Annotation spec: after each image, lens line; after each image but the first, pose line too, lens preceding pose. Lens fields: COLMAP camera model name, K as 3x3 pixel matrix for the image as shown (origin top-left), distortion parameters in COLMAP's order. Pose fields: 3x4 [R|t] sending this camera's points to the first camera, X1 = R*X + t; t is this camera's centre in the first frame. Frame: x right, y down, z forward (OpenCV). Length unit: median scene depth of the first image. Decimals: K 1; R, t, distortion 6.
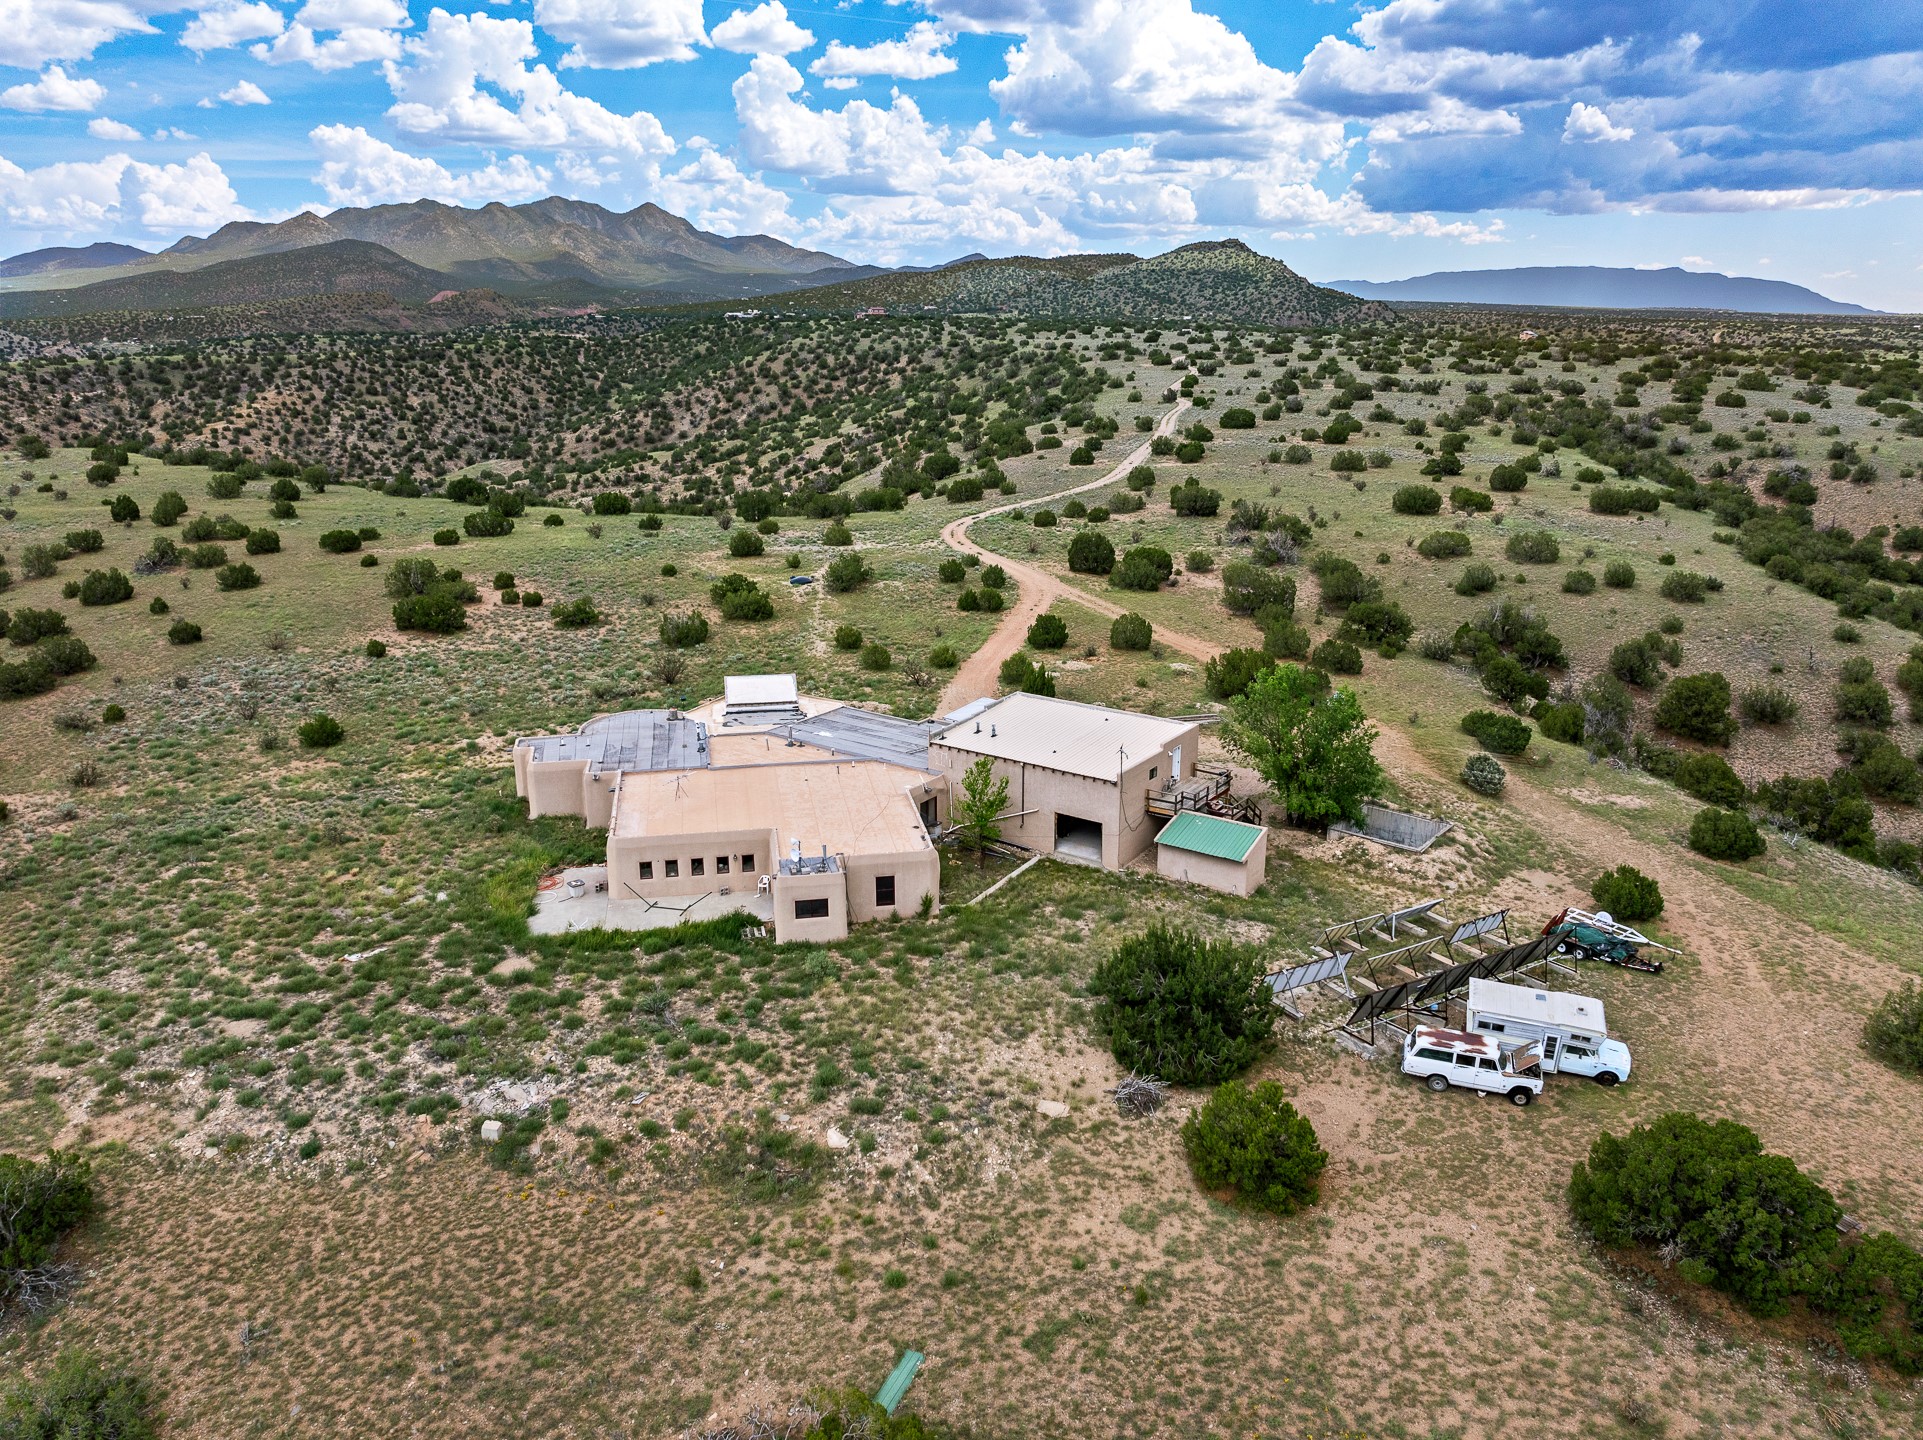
lens RADIAL K [[1336.2, 0, 968.4], [0, 1336.2, 699.2], [0, 0, 1]] dist [-0.035055, -0.003619]
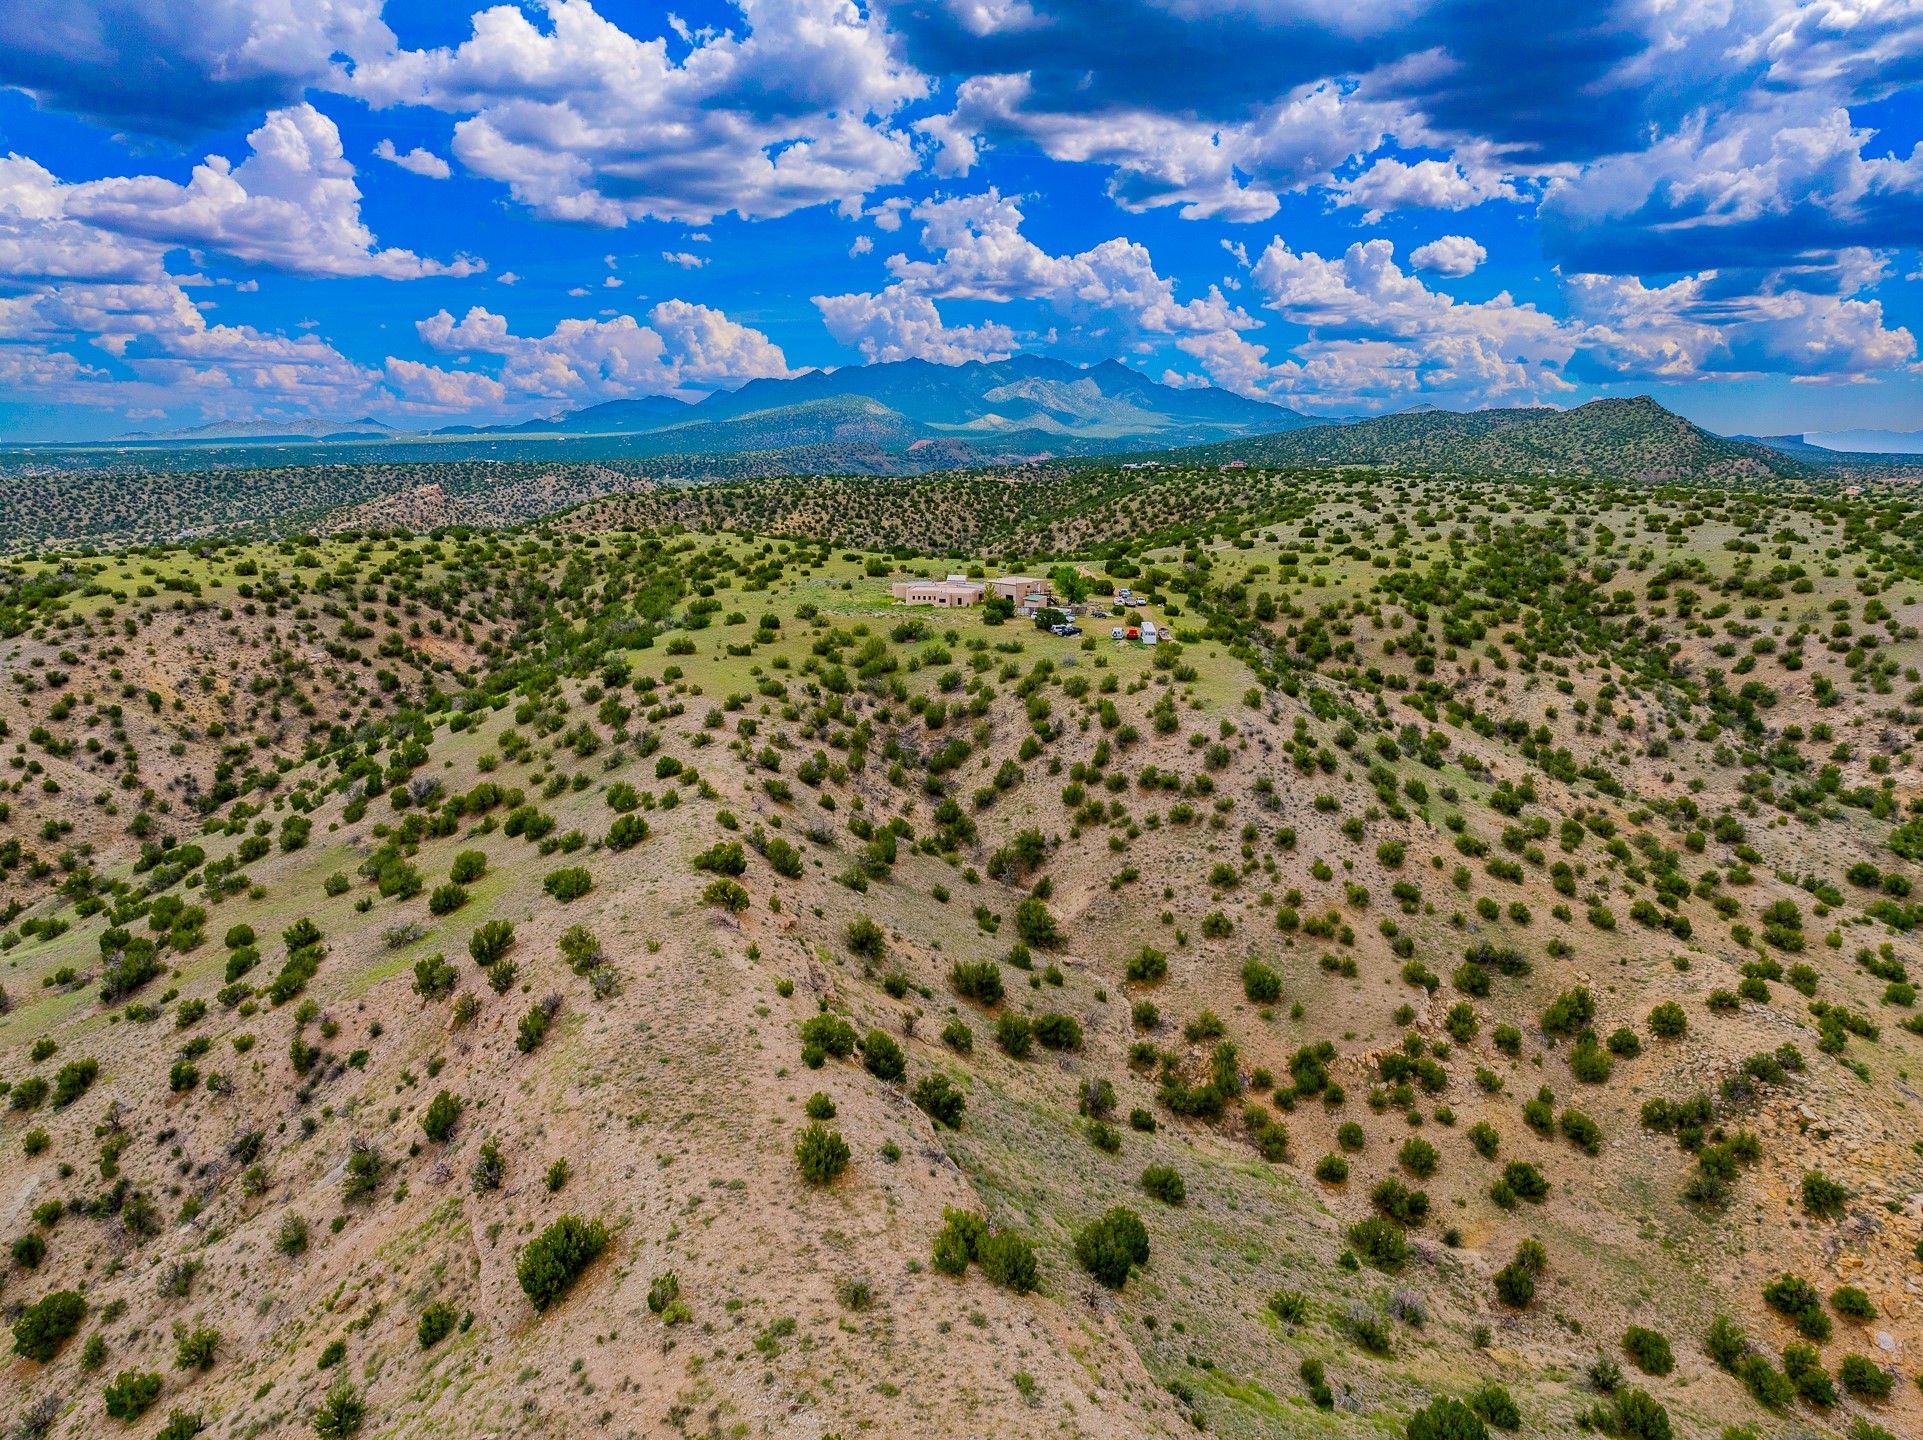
lens RADIAL K [[1336.2, 0, 977.1], [0, 1336.2, 726.0], [0, 0, 1]] dist [-0.035055, -0.003619]
pose [[0.948073, 0.066348, -0.311056, 0.150839], [-0.092620, 0.993206, -0.070447, 0.091900], [0.304269, 0.095599, 0.947777, -0.344528]]
